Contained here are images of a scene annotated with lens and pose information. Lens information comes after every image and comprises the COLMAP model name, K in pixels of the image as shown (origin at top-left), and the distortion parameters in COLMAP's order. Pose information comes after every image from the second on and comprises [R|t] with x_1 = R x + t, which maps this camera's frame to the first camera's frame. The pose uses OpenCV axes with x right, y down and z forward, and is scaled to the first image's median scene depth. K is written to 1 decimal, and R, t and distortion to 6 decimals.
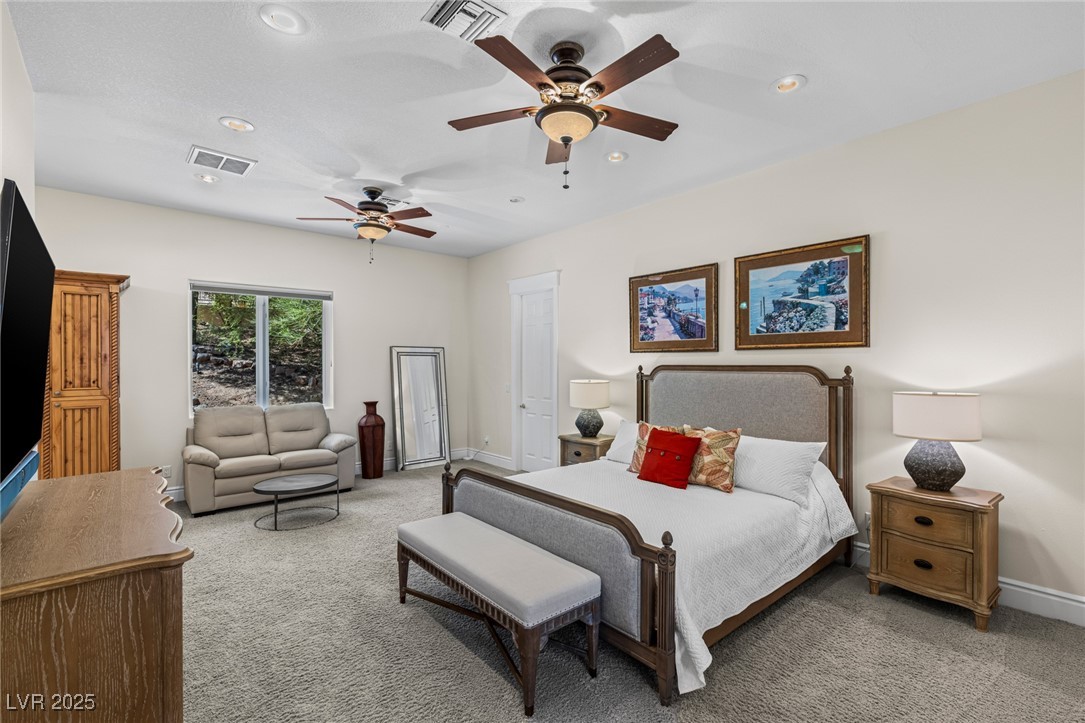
lens RADIAL K [[484.6, 0, 545.6], [0, 484.6, 363.4], [0, 0, 1]] dist [0.002161, -0.000331]
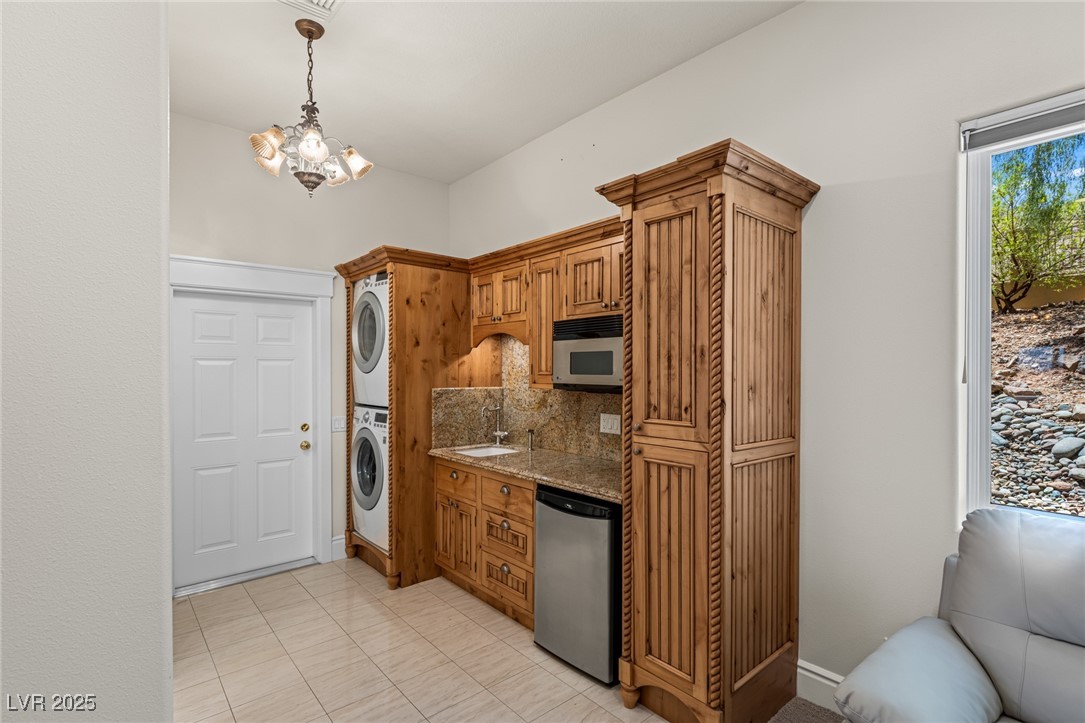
lens RADIAL K [[518.7, 0, 546.6], [0, 518.7, 367.4], [0, 0, 1]] dist [0.000197, -0.000291]
pose [[-0.001198, 0.000205, -0.999999, -0.458351], [-0.002234, 0.999997, 0.000208, -0.000181], [0.999997, 0.002235, -0.001197, 0.877334]]
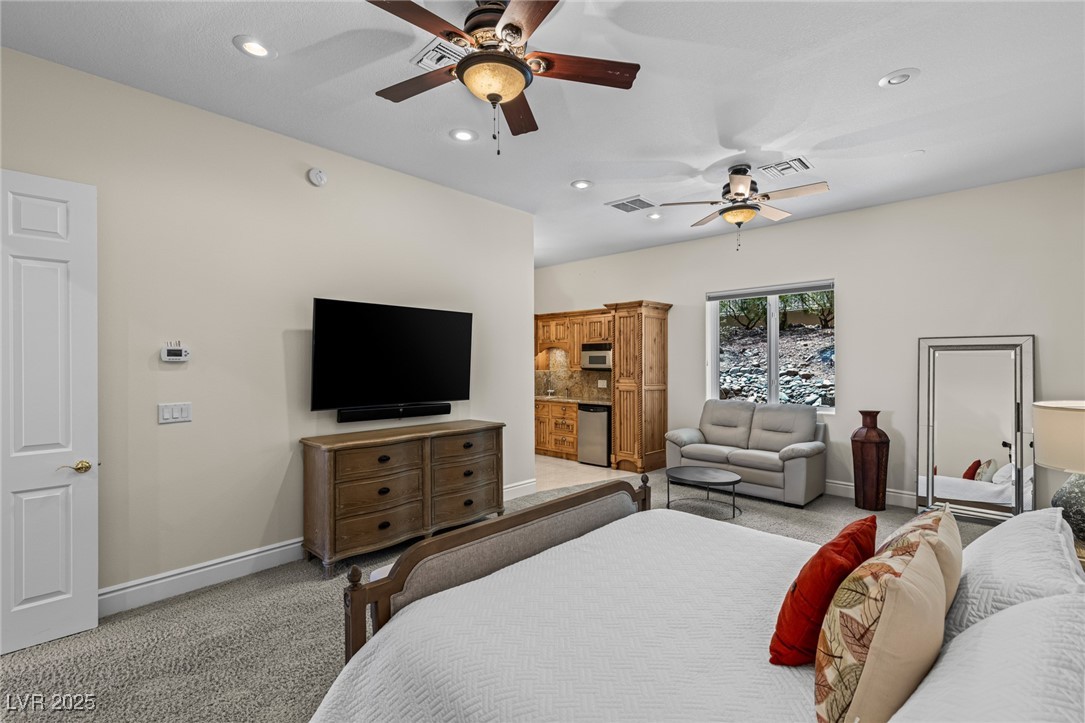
lens RADIAL K [[484.6, 0, 545.6], [0, 484.6, 363.4], [0, 0, 1]] dist [0.002161, -0.000331]
pose [[0.088134, 0.003676, -0.996102, 0.543621], [-0.000905, 0.999993, 0.003610, 0.000224], [0.996108, 0.000583, 0.088137, 0.605237]]
